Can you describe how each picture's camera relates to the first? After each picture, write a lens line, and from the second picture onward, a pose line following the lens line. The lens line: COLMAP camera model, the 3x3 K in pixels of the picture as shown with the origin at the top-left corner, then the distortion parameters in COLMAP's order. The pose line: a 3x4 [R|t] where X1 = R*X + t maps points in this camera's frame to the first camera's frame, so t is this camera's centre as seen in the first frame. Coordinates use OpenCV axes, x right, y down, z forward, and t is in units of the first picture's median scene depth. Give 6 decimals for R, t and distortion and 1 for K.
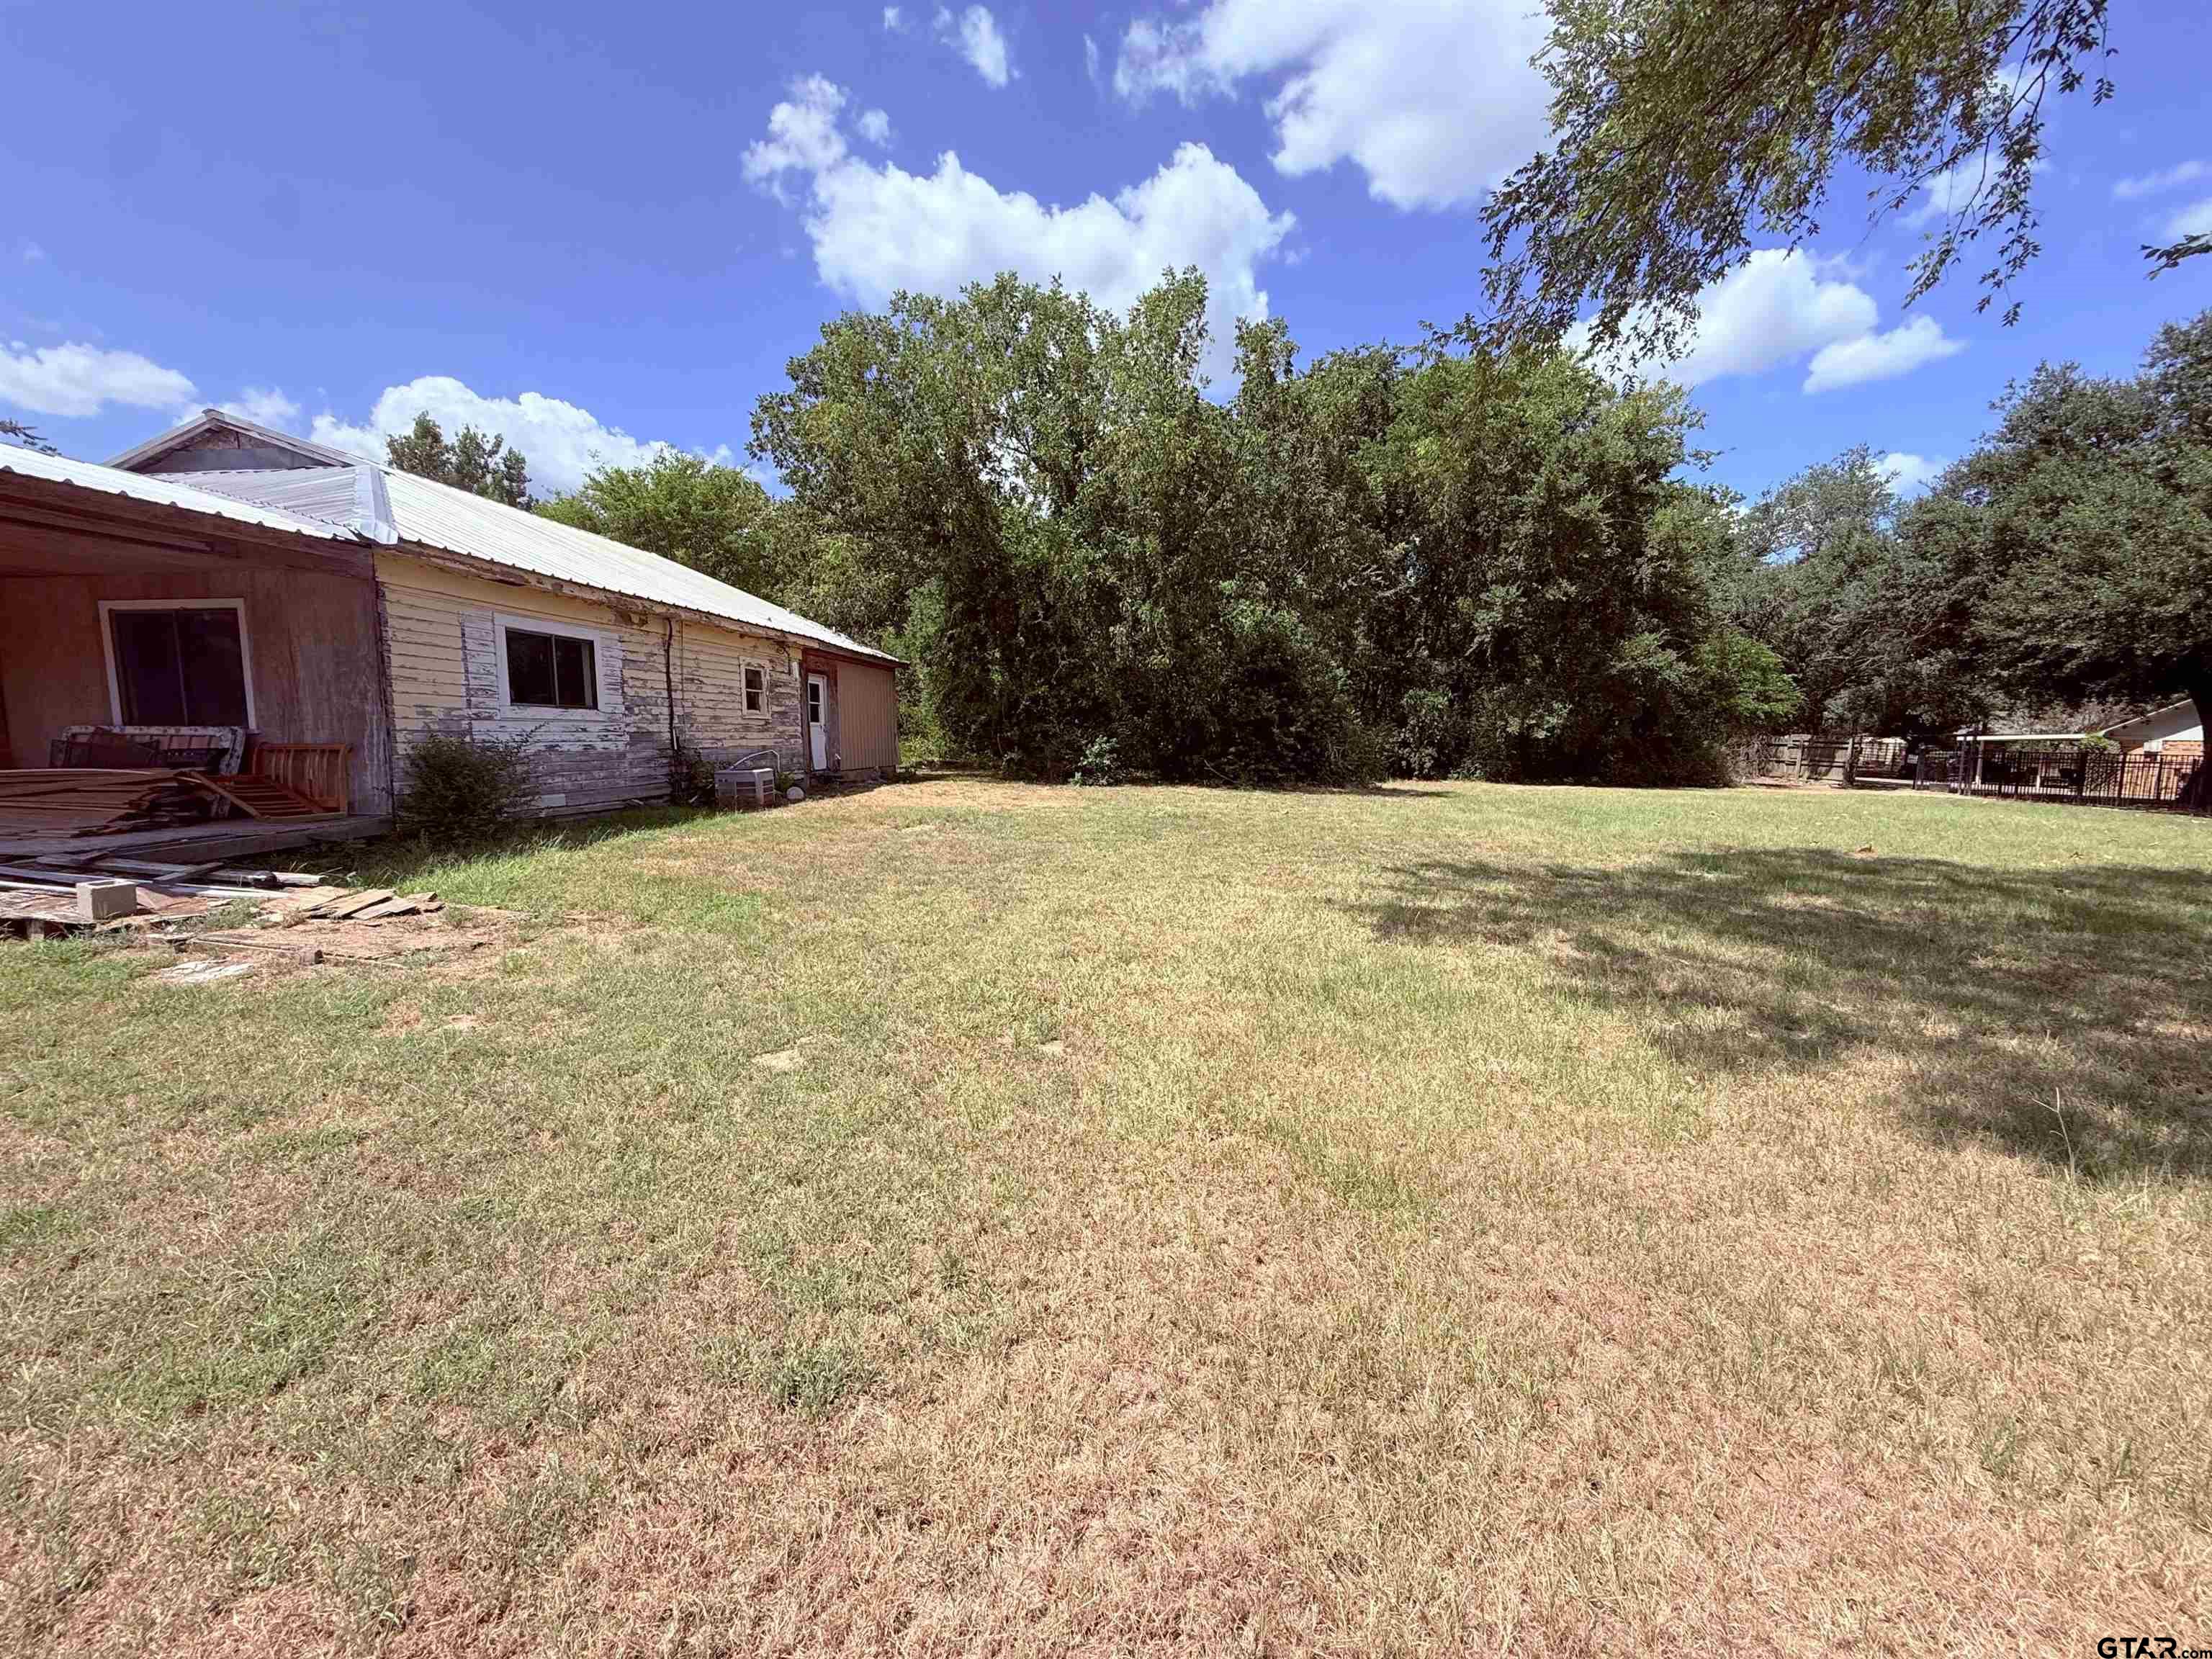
lens RADIAL K [[874.7, 0, 1098.4], [0, 874.7, 818.4], [0, 0, 1]] dist [0.000661, -0.000432]
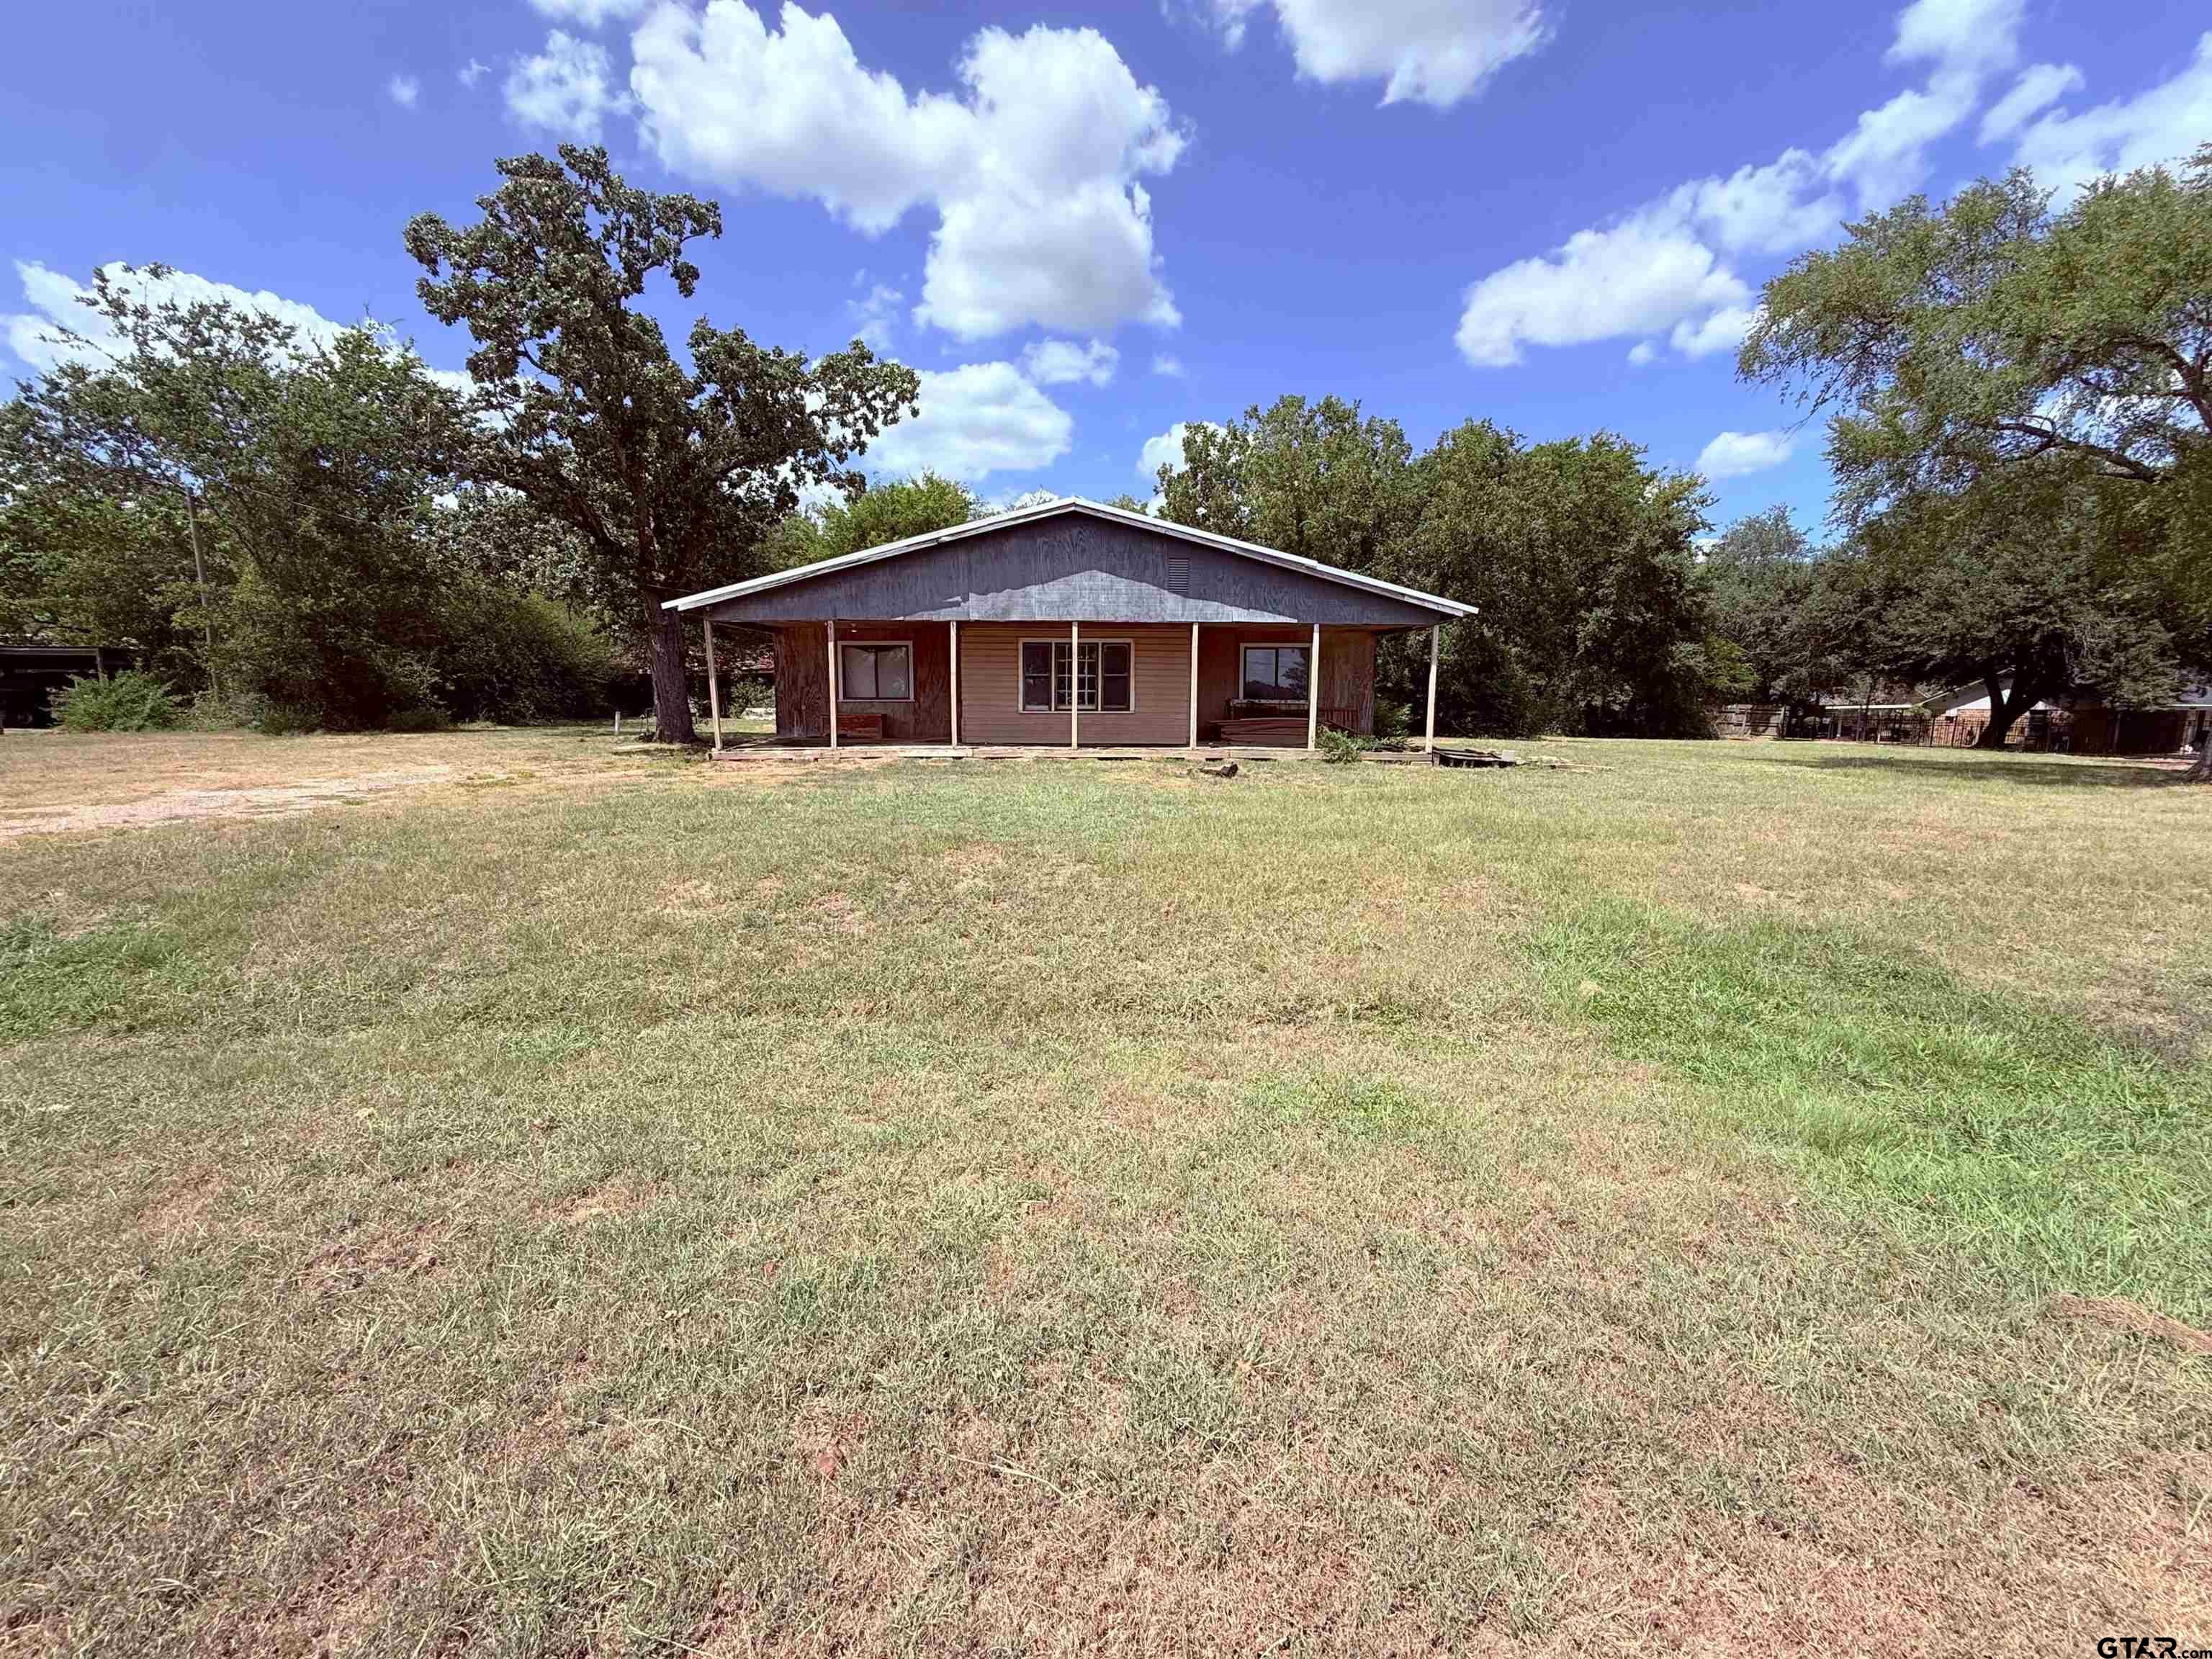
lens RADIAL K [[884.2, 0, 1126.3], [0, 884.2, 785.1], [0, 0, 1]] dist [0.000310, -0.000569]
pose [[0.984968, -0.015711, 0.172020, -1.471360], [0.015130, 0.999875, 0.004687, 0.047937], [-0.172072, -0.002014, 0.985082, -0.837125]]
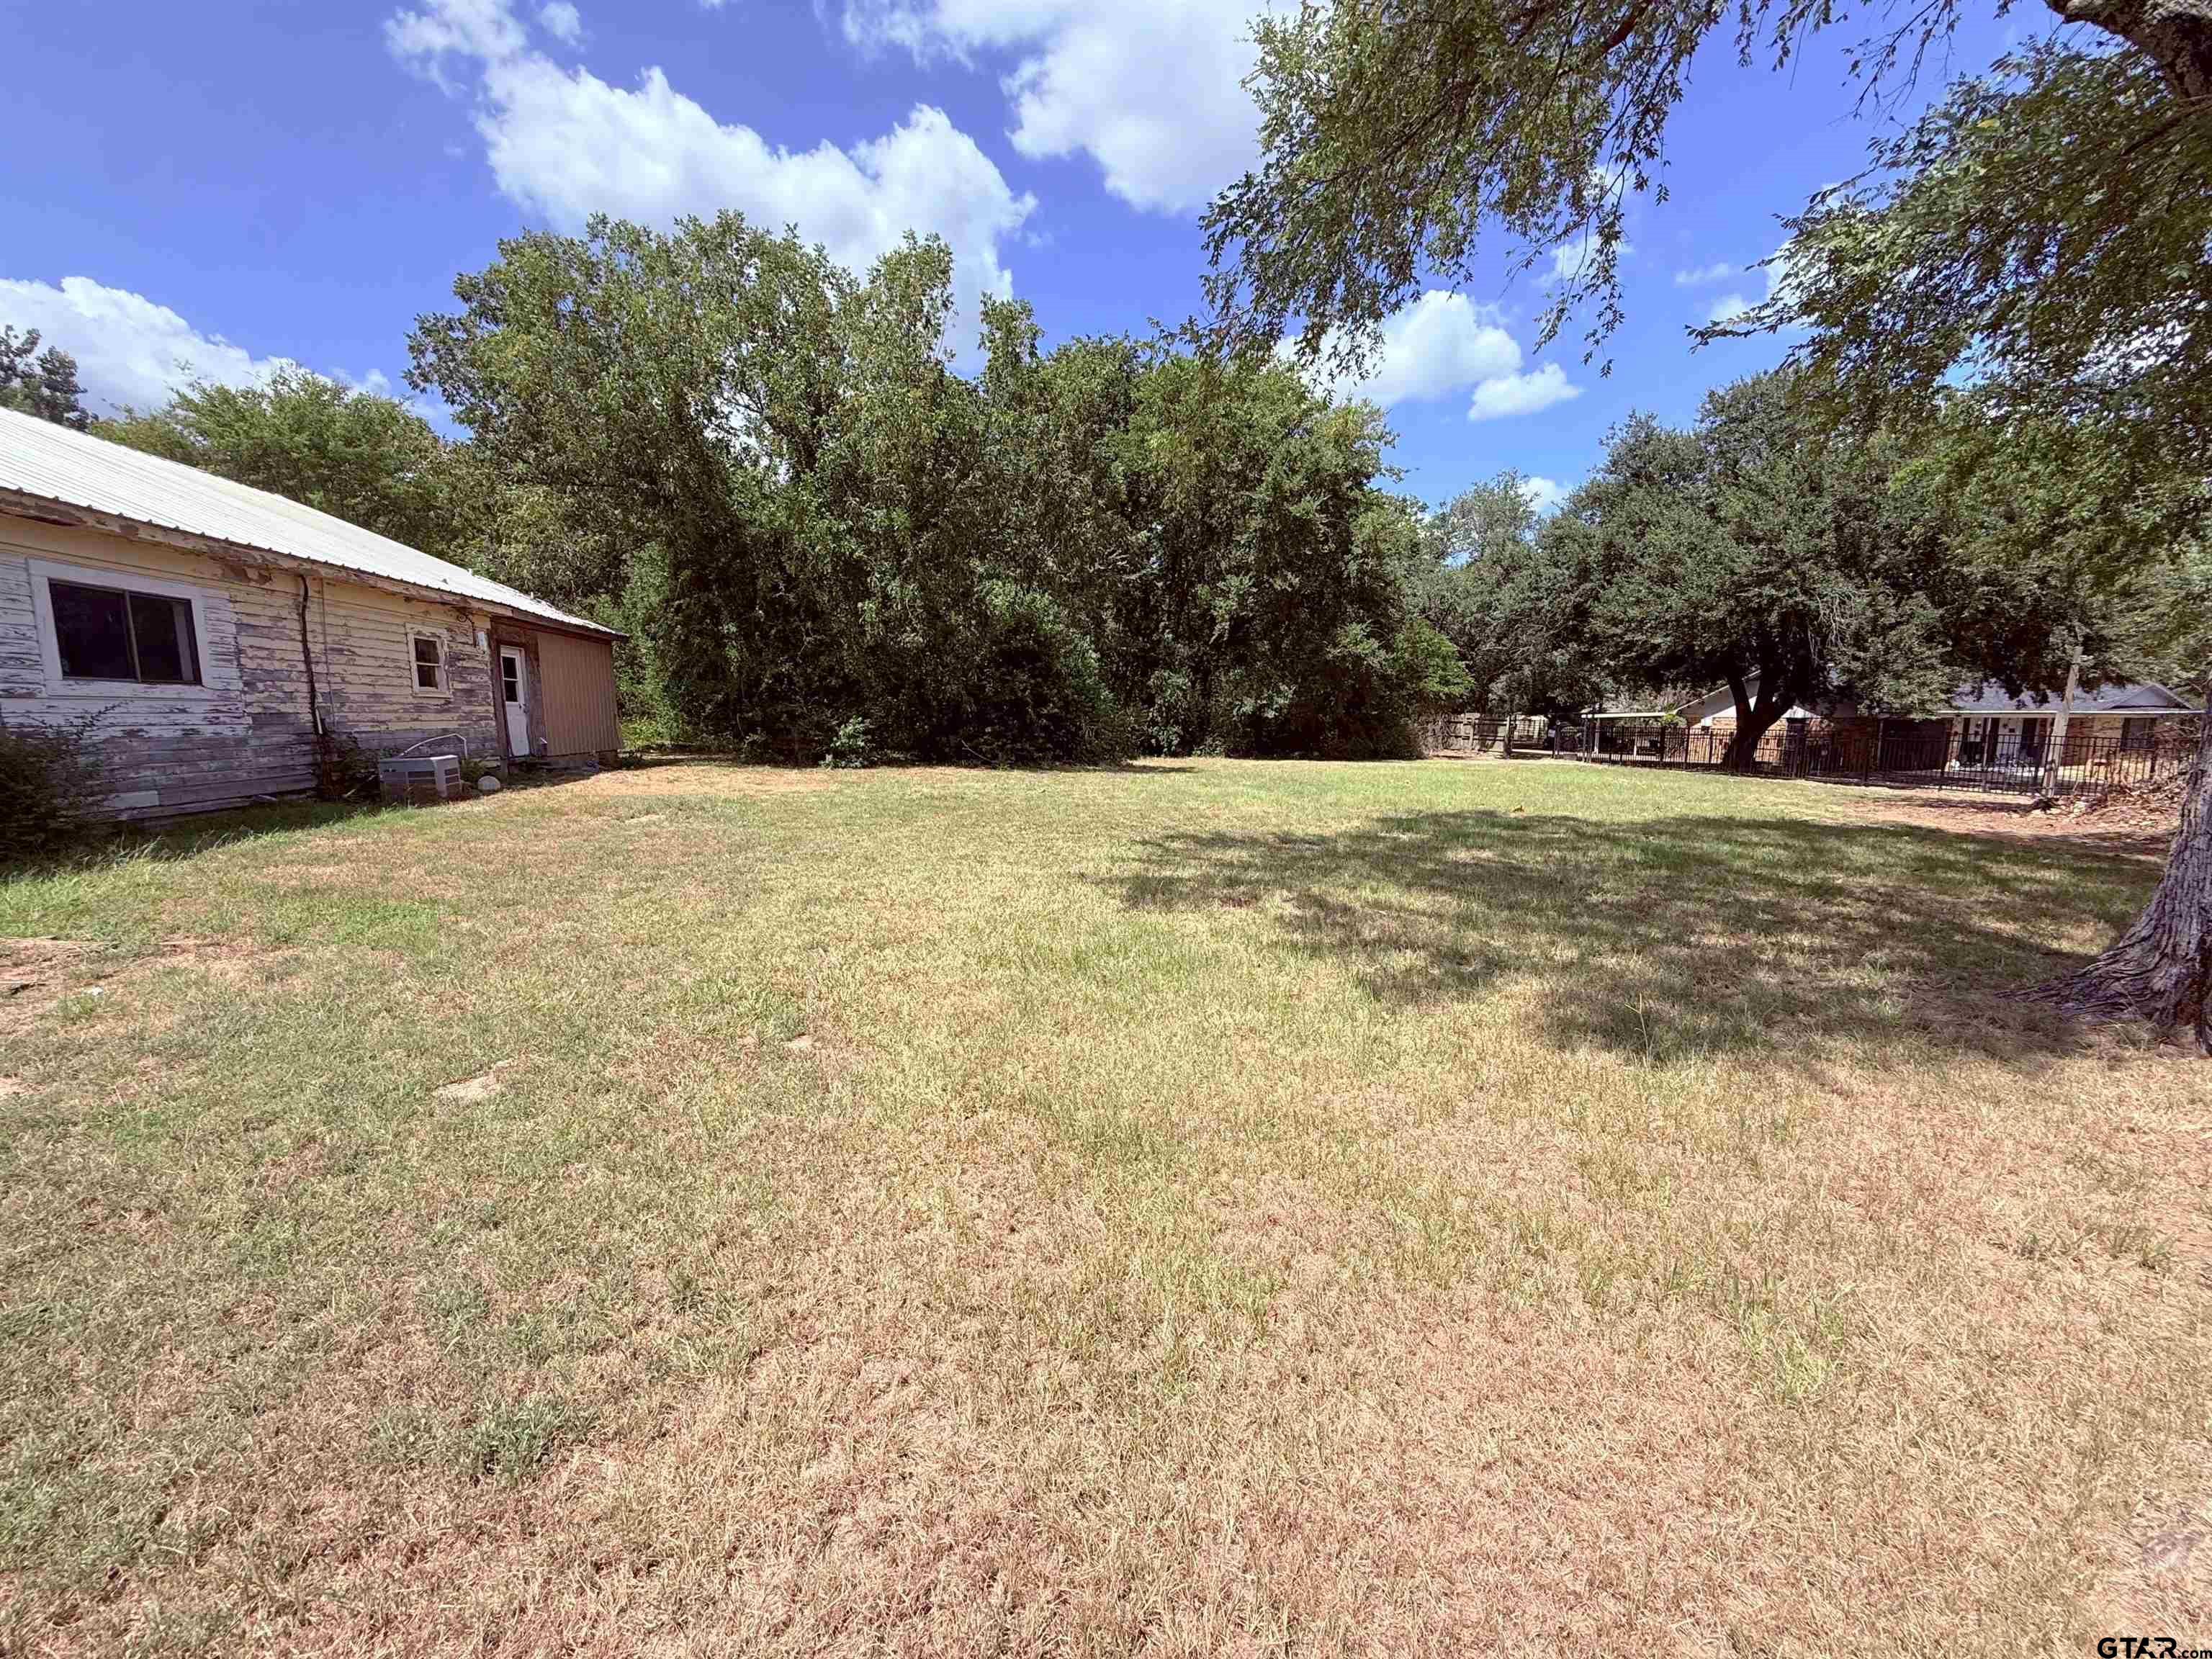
lens RADIAL K [[874.7, 0, 1098.4], [0, 874.7, 818.4], [0, 0, 1]] dist [0.000661, -0.000432]
pose [[0.963726, -0.033925, 0.264728, 0.011031], [0.027918, 0.999261, 0.026422, 0.000211], [-0.265428, -0.018073, 0.963961, -0.002142]]
